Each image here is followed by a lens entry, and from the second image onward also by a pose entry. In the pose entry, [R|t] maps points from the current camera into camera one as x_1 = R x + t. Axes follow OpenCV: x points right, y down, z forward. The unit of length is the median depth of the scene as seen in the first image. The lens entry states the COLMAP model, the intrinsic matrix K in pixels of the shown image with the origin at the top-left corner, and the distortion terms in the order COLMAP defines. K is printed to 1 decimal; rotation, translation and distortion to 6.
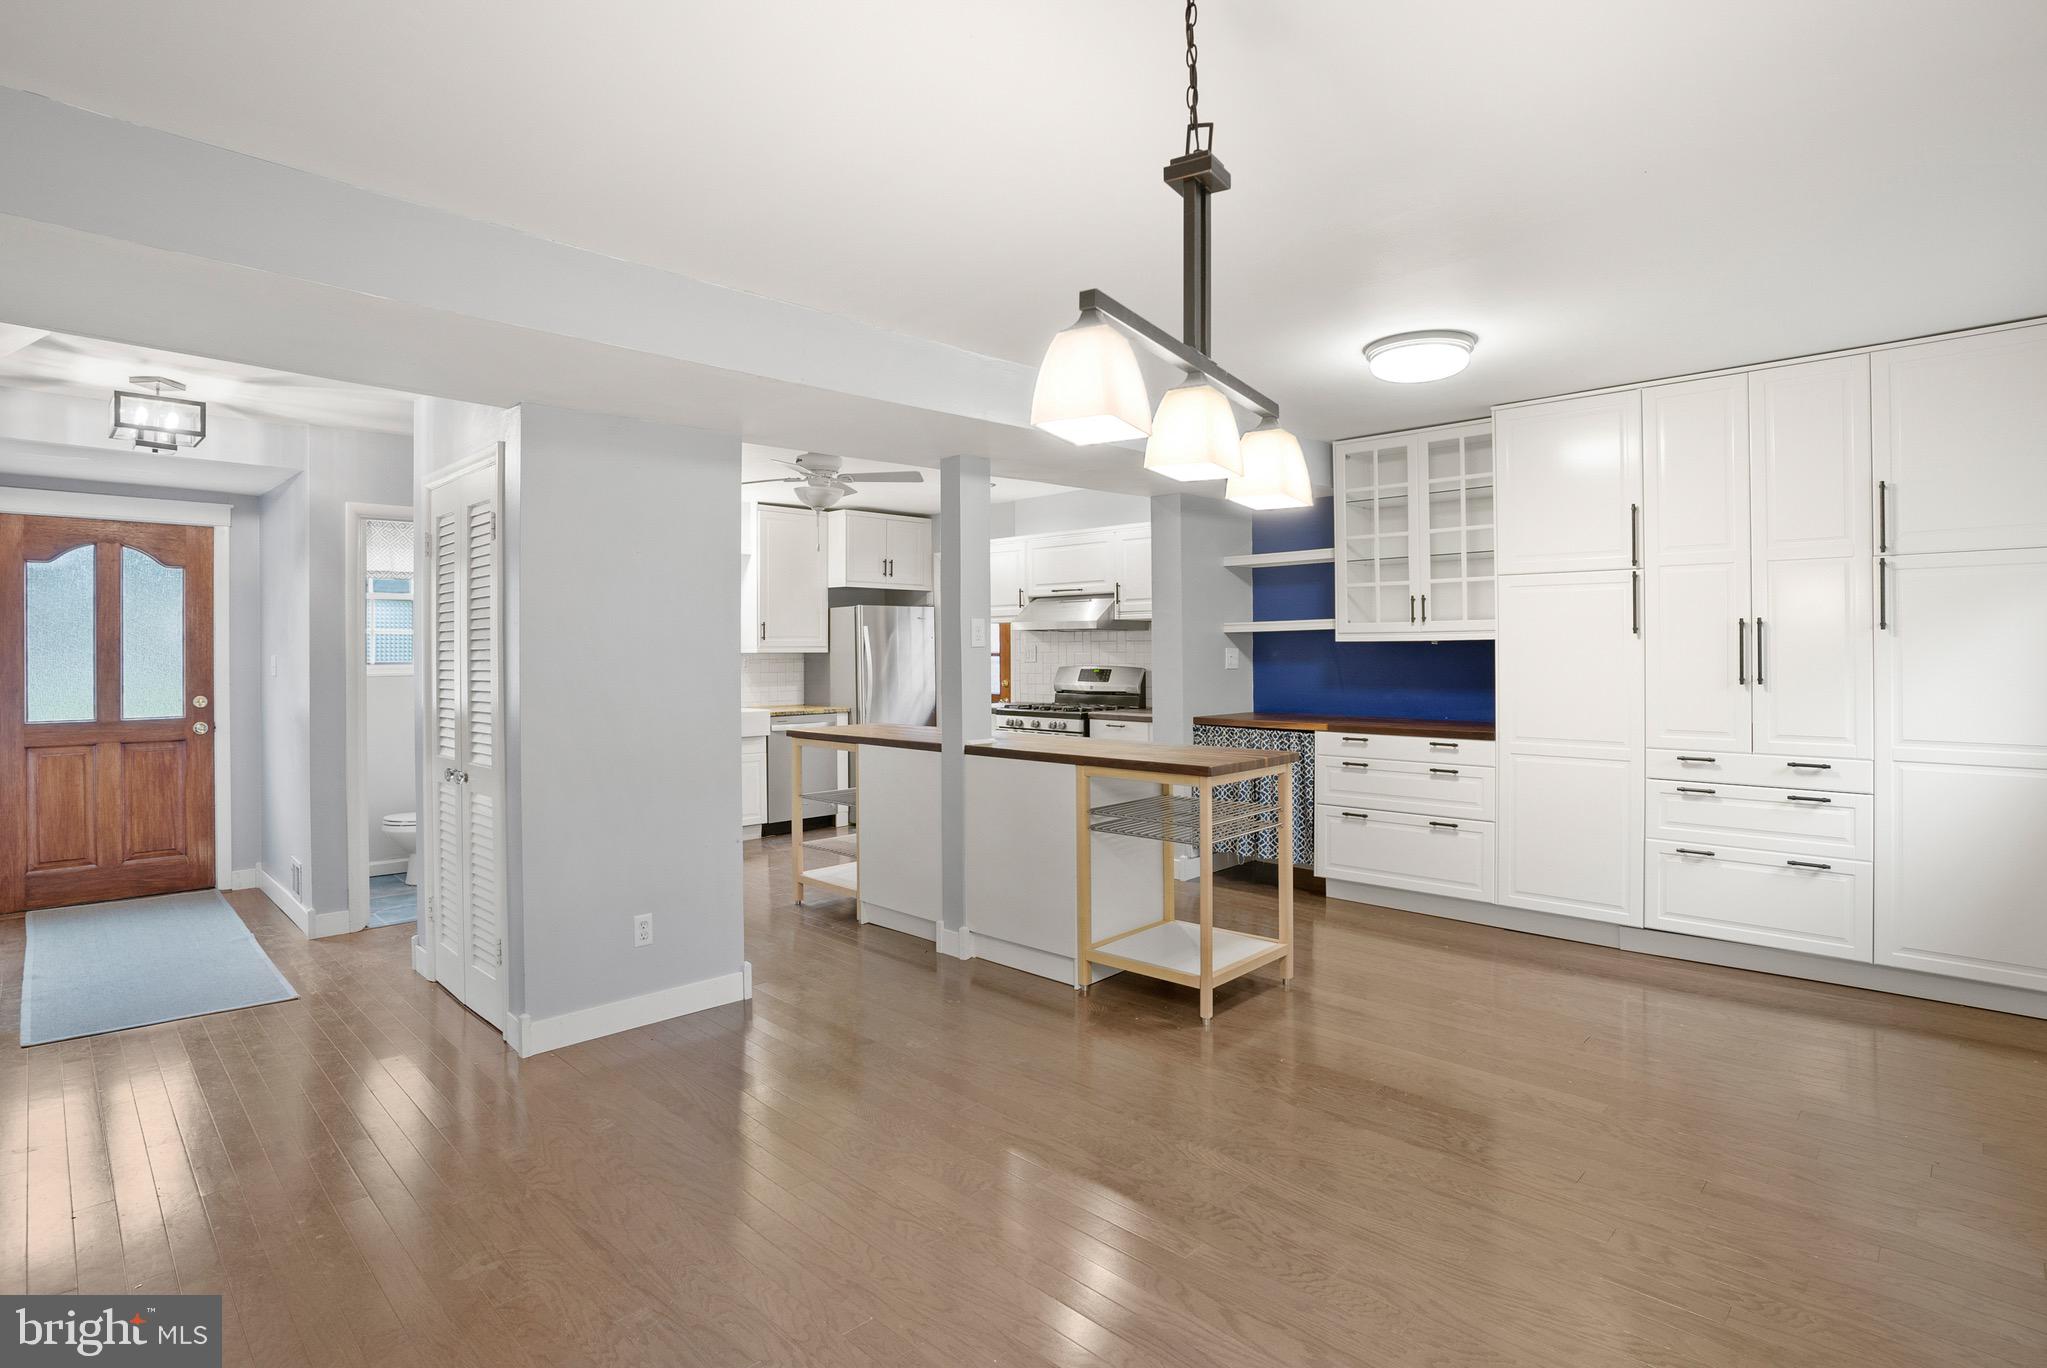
lens RADIAL K [[1013.3, 0, 1012.1], [0, 1013.3, 650.8], [0, 0, 1]] dist [-0.082234, 0.034025]
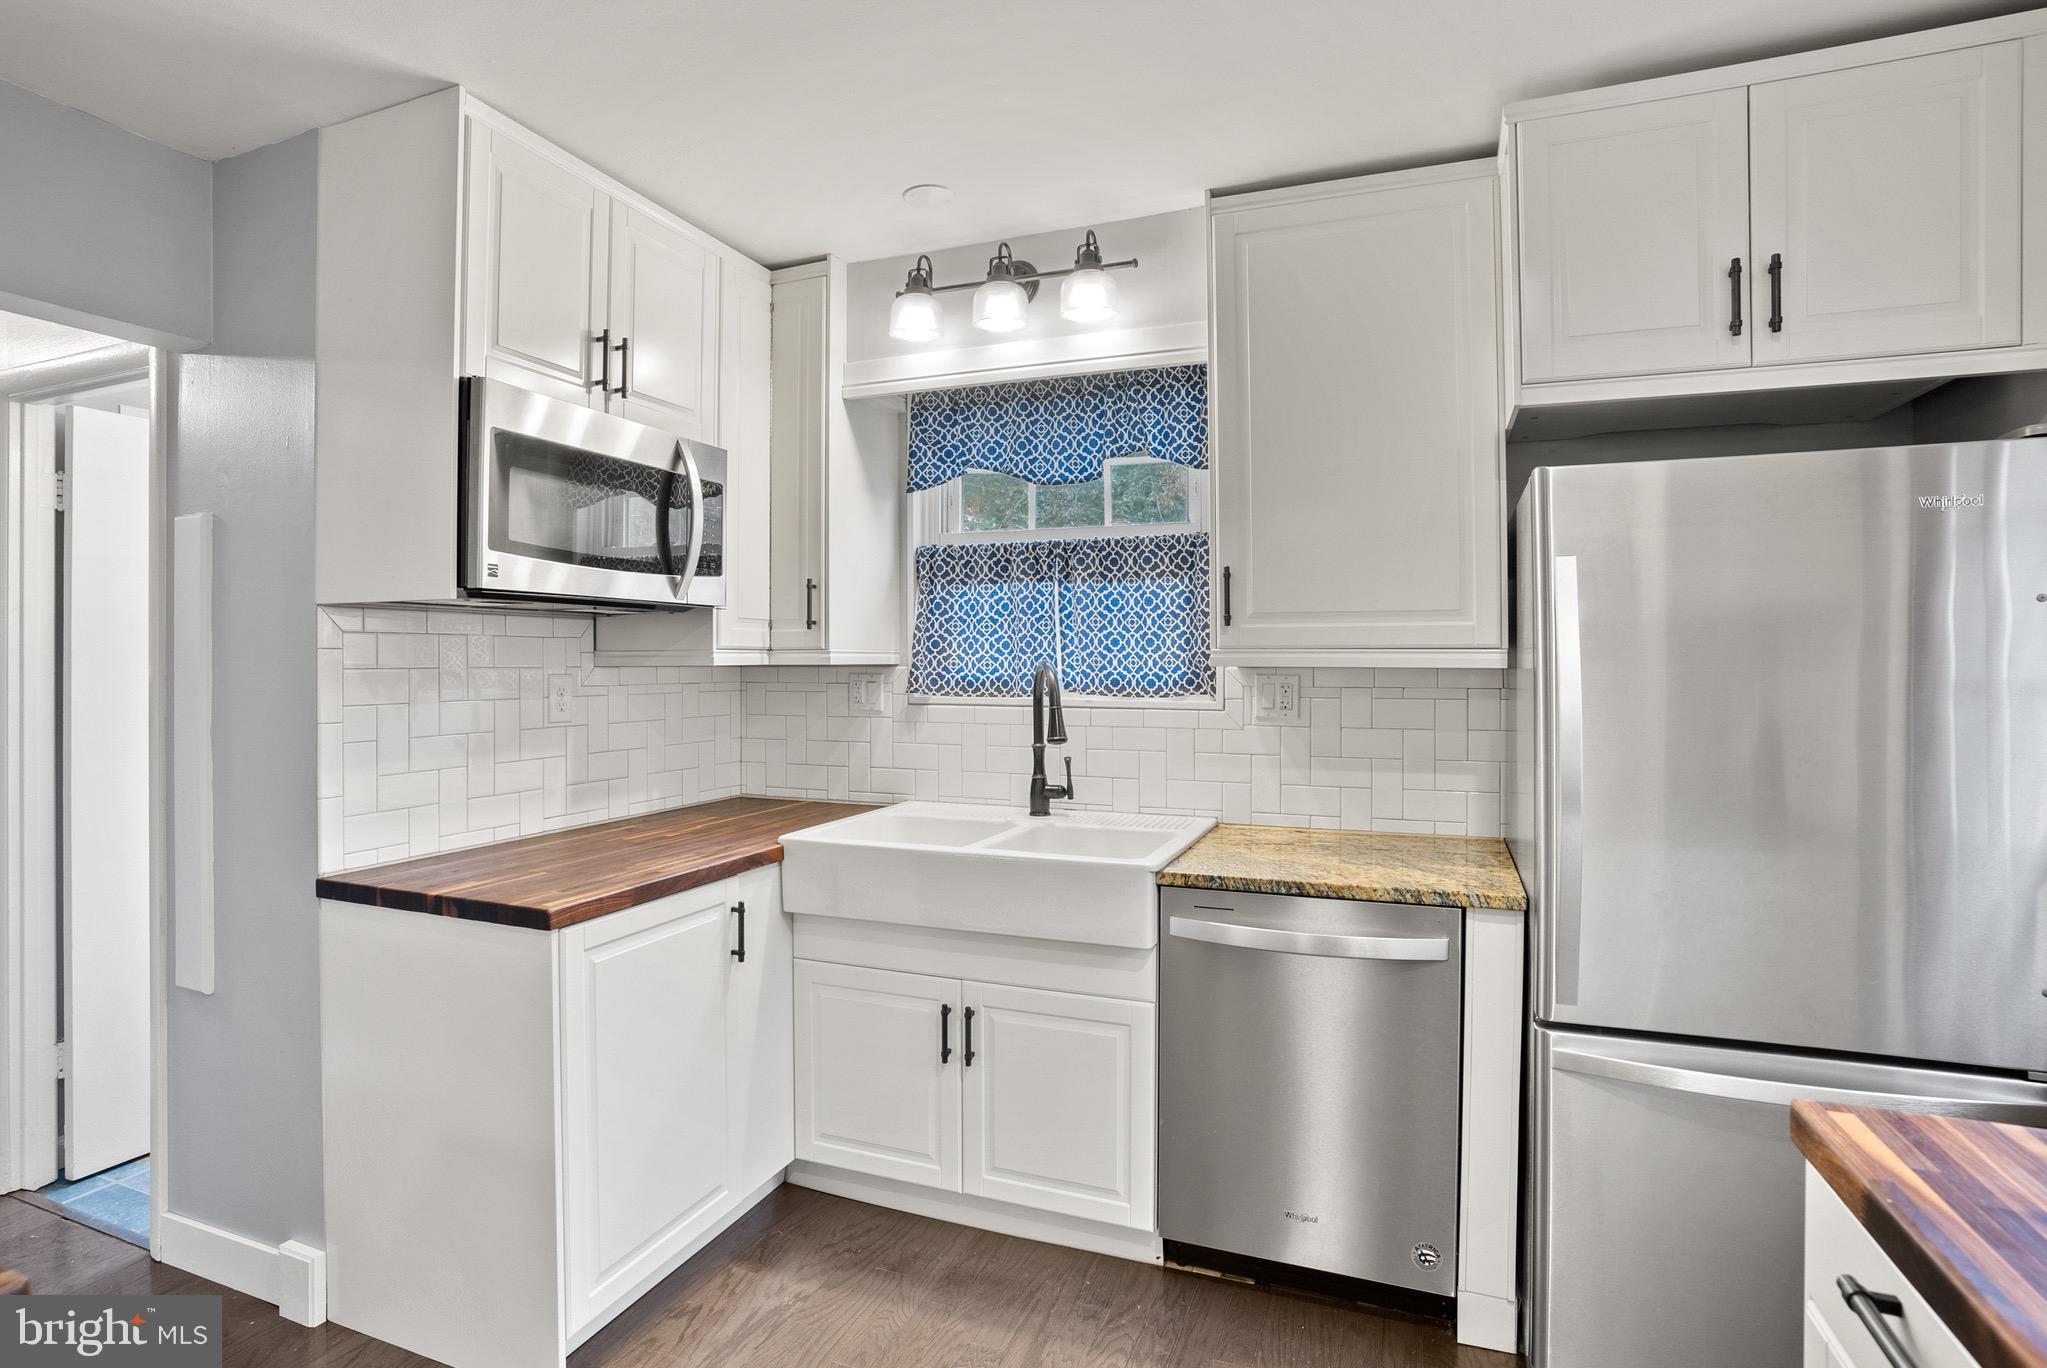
lens RADIAL K [[1036.8, 0, 1012.9], [0, 1036.8, 652.1], [0, 0, 1]] dist [-0.085384, 0.046098]
pose [[0.394206, -0.002836, -0.919018, 0.020515], [-0.001168, 0.999993, -0.003587, -0.001935], [0.919021, 0.002487, 0.394200, 0.958778]]
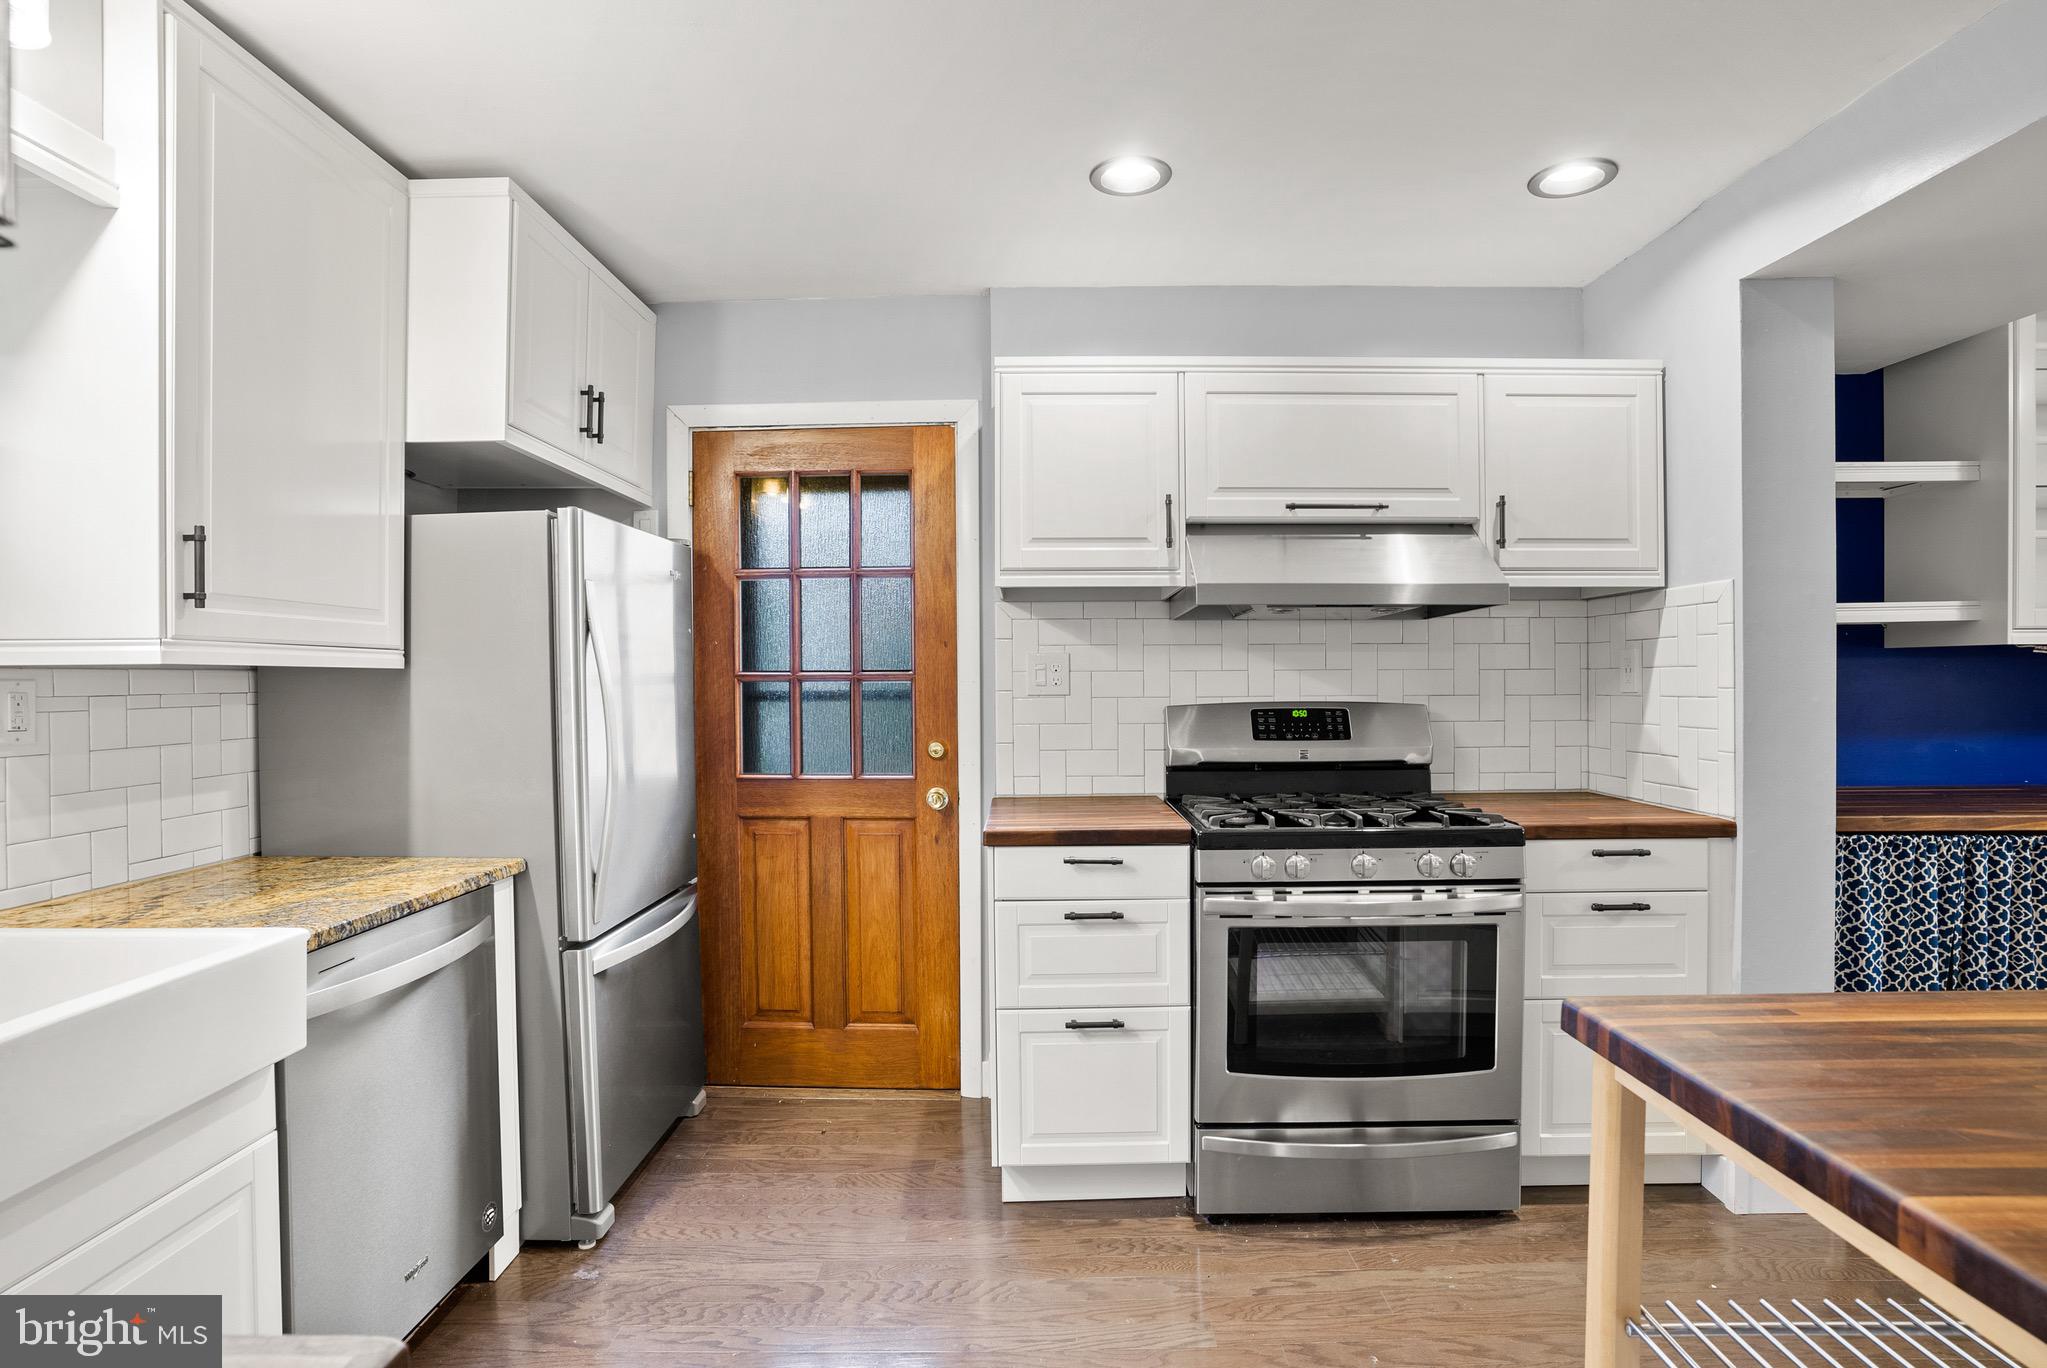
lens RADIAL K [[1006.1, 0, 1023.5], [0, 1006.1, 684.0], [0, 0, 1]] dist [-0.082521, 0.039869]
pose [[0.717932, -0.003369, 0.696105, -0.310116], [0.001479, 0.999993, 0.003315, 0.006599], [-0.696111, -0.001350, 0.717932, 0.845620]]
